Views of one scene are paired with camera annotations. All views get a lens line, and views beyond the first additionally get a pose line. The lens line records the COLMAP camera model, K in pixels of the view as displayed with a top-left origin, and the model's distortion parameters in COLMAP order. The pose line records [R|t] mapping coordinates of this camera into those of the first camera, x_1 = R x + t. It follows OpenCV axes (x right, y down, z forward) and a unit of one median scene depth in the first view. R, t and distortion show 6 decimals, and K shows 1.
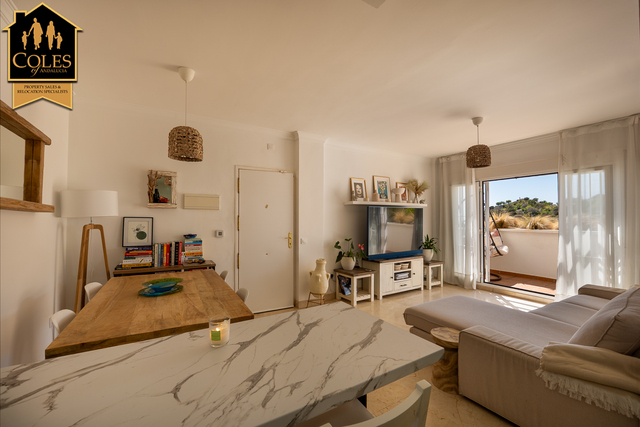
lens RADIAL K [[268.7, 0, 319.0], [0, 268.7, 215.1], [0, 0, 1]] dist [-0.004194, -0.000462]
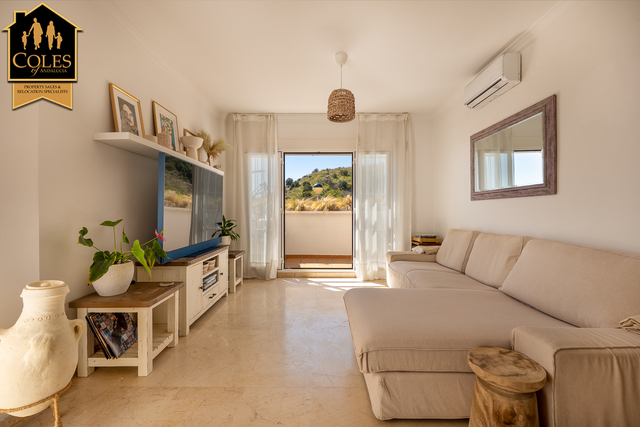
lens RADIAL K [[268.7, 0, 319.1], [0, 268.7, 213.2], [0, 0, 1]] dist [-0.004194, -0.000462]
pose [[0.532021, -0.001042, 0.846731, -0.064107], [-0.015715, 0.999815, 0.011104, 0.057873], [-0.846586, -0.019214, 0.531906, 0.435282]]
